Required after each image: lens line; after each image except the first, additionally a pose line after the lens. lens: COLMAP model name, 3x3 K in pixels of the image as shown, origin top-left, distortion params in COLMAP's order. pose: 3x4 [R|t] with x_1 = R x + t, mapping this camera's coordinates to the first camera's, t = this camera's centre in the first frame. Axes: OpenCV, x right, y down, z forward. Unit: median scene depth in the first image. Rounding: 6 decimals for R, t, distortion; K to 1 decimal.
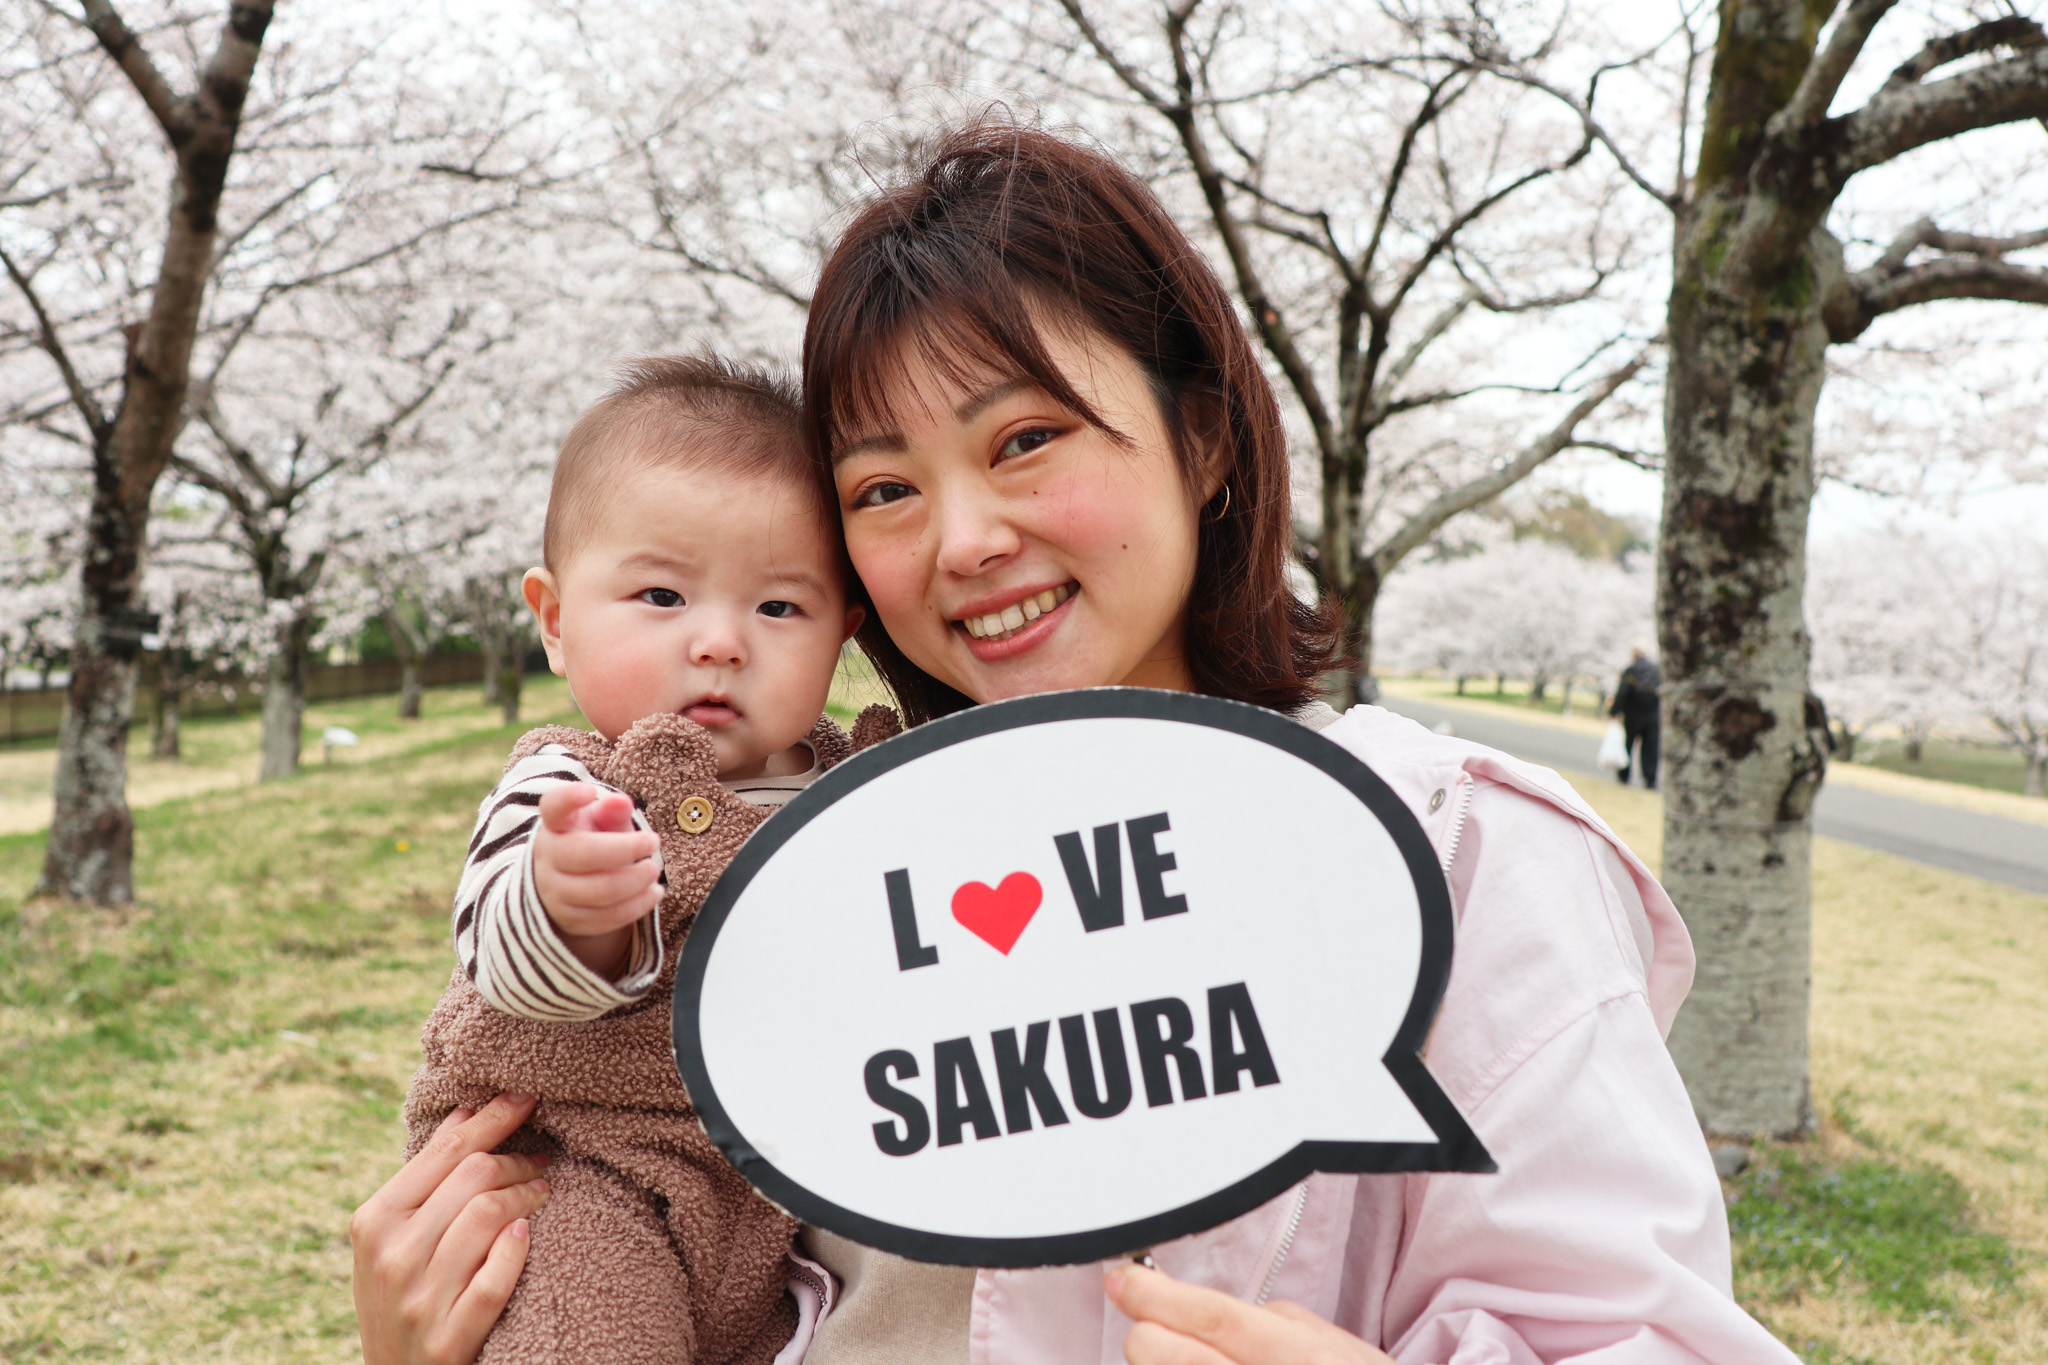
lens RADIAL K [[2023.3, 0, 1015.9], [0, 2023.3, 686.8], [0, 0, 1]] dist [-0.106971, 0.244881]
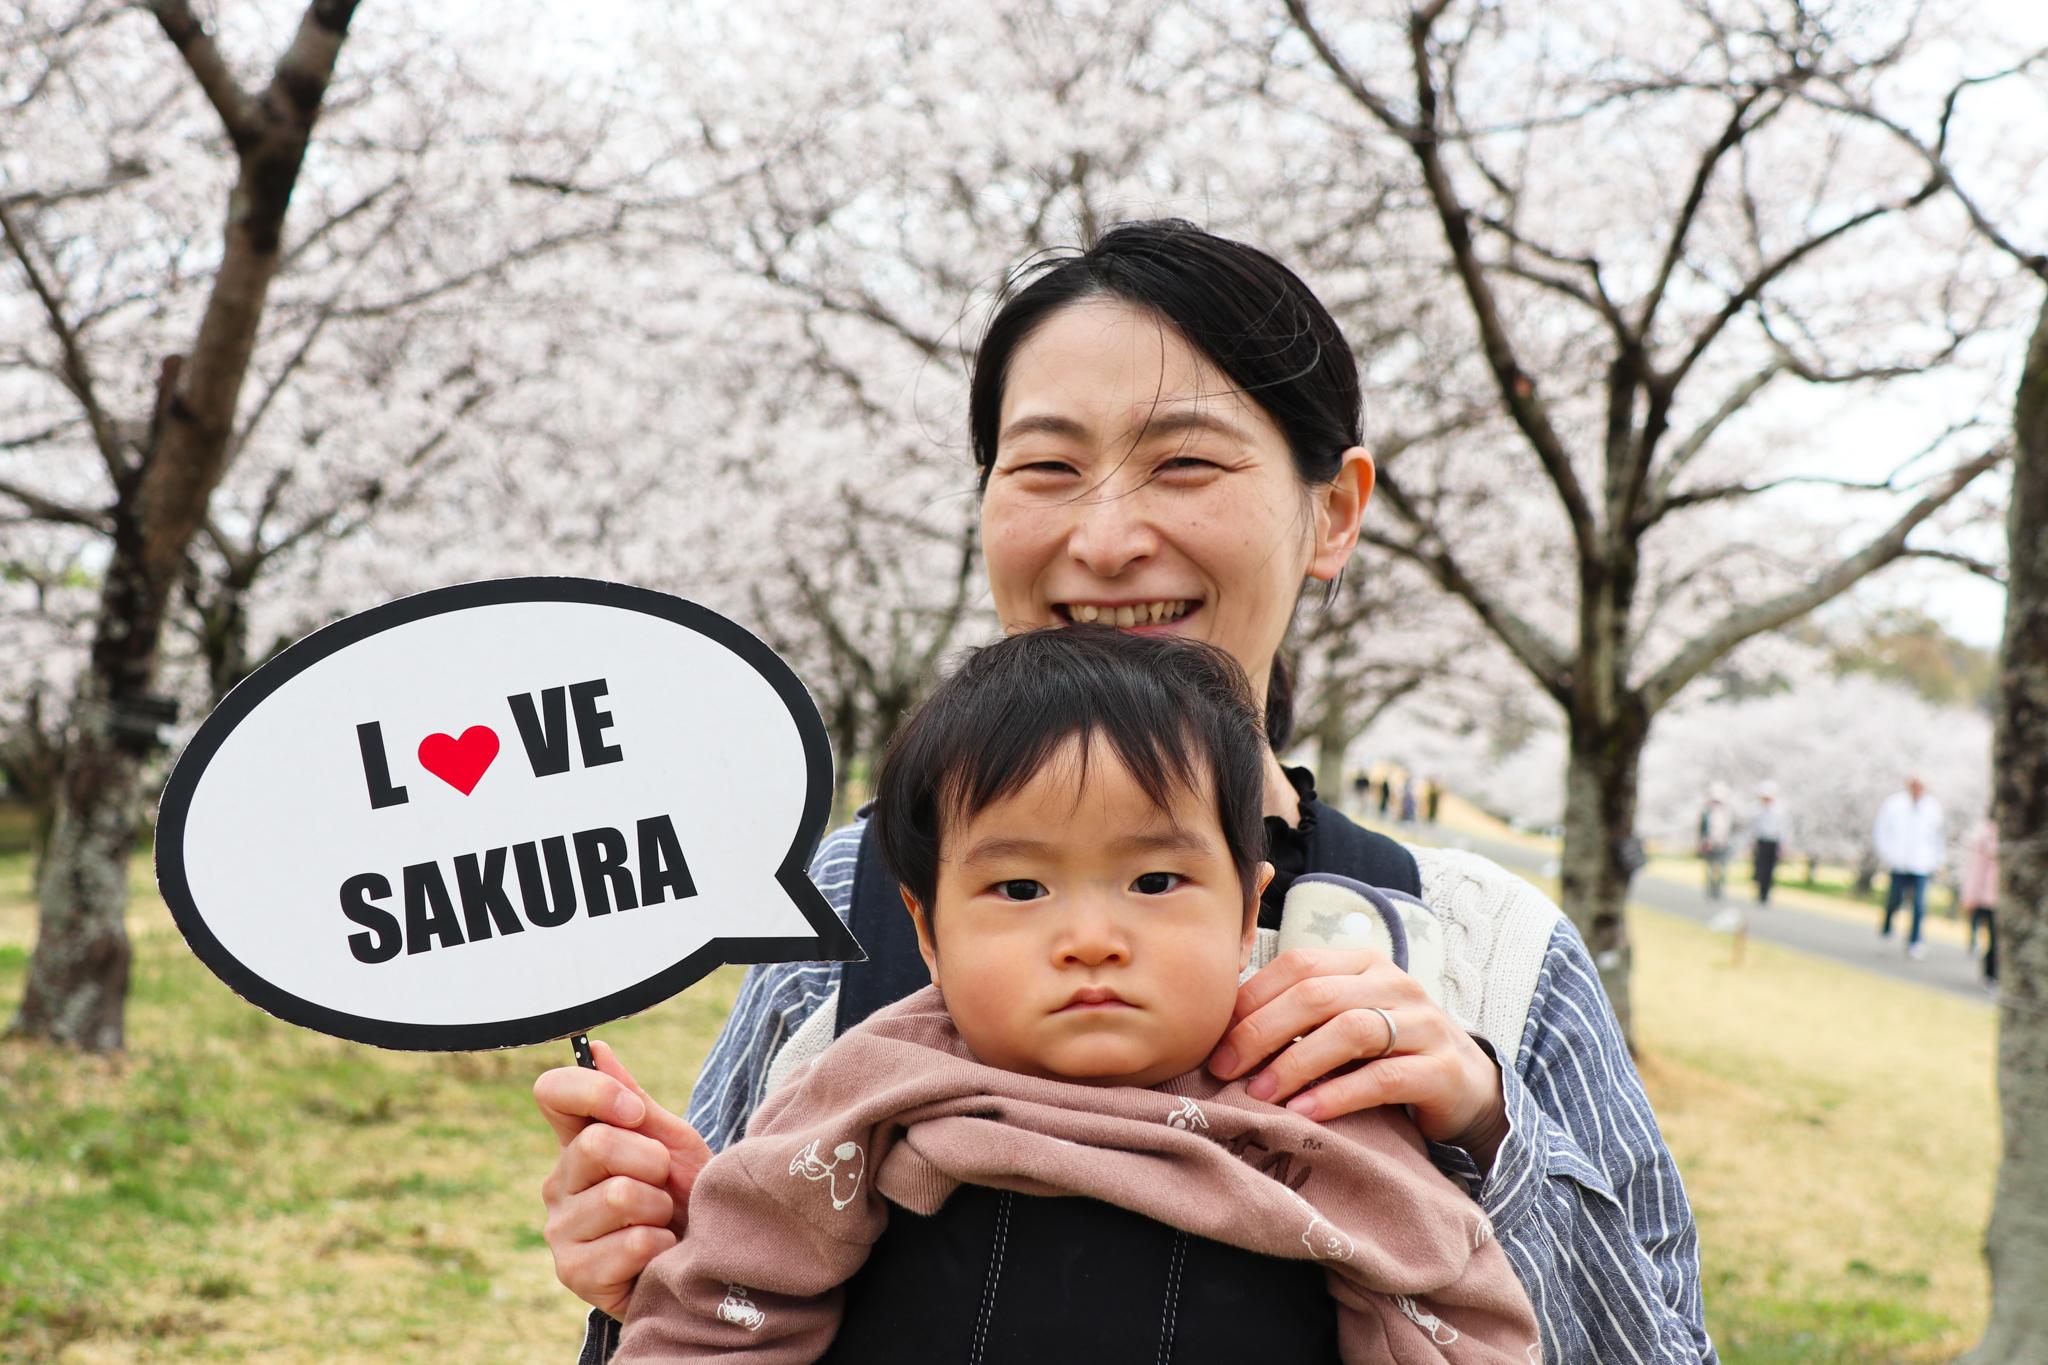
lens RADIAL K [[2692.9, 0, 1017.5], [0, 2692.9, 693.0], [0, 0, 1]] dist [0.008951, 0.583502]
pose [[0.998096, 0.035033, -0.050772, -0.023891], [-0.037888, 0.997689, -0.056401, 0.011319], [0.048679, 0.058217, 0.997116, -0.119980]]
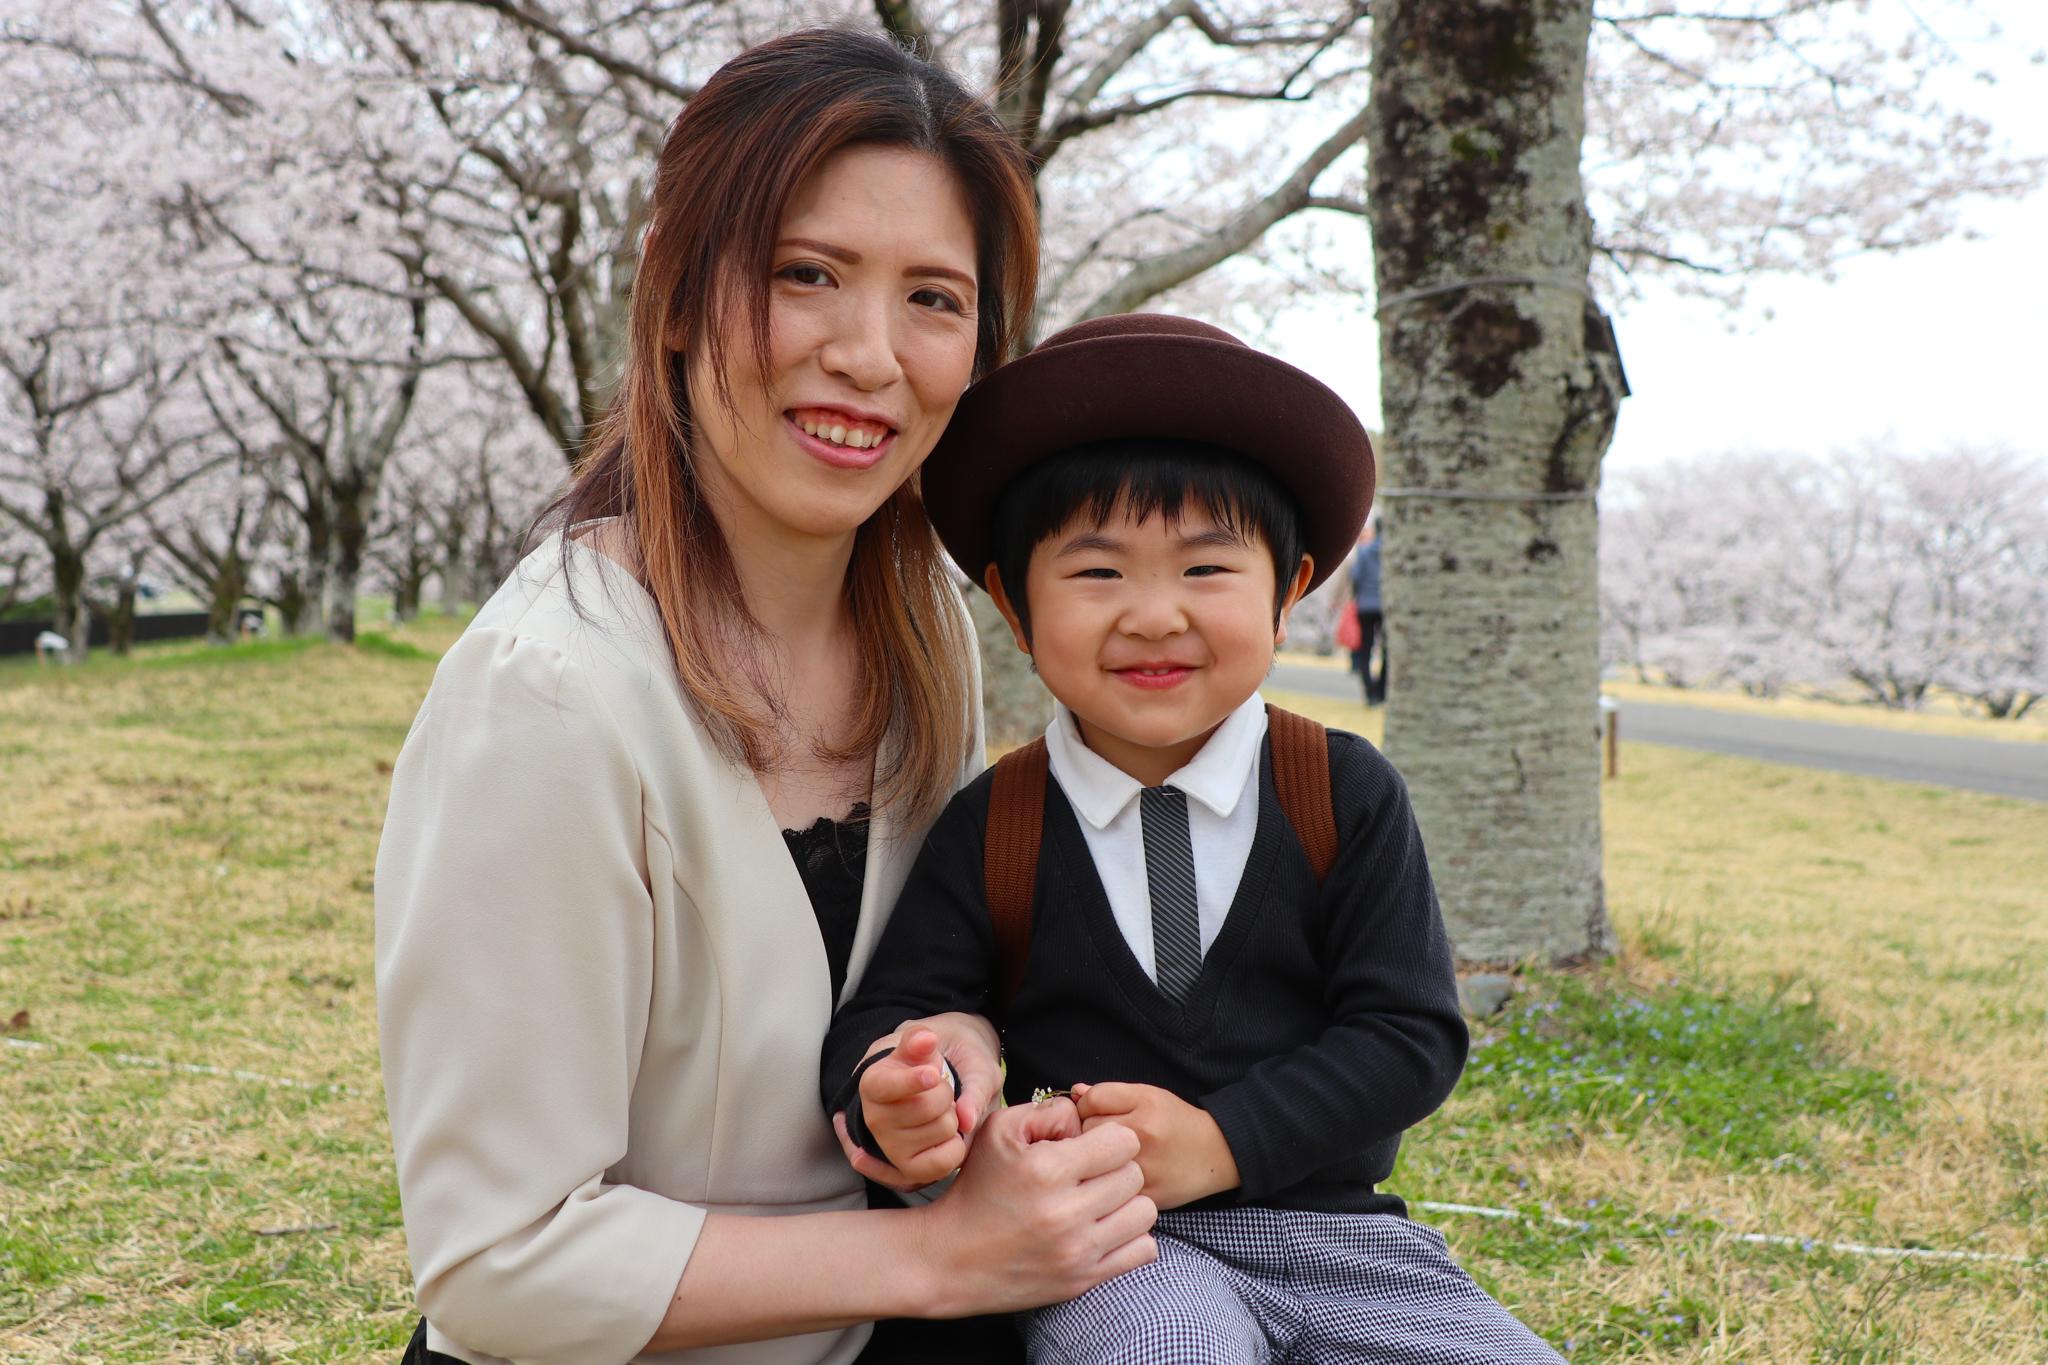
lens RADIAL K [[2461.9, 0, 1024.0], [0, 2461.9, 682.5], [0, 0, 1]] dist [0.009933, 0.280267]
pose [[0.991172, -0.019833, 0.131090, 0.070967], [0.019790, 0.999803, 0.001633, 0.090600], [-0.131096, 0.000976, 0.991369, 0.150414]]
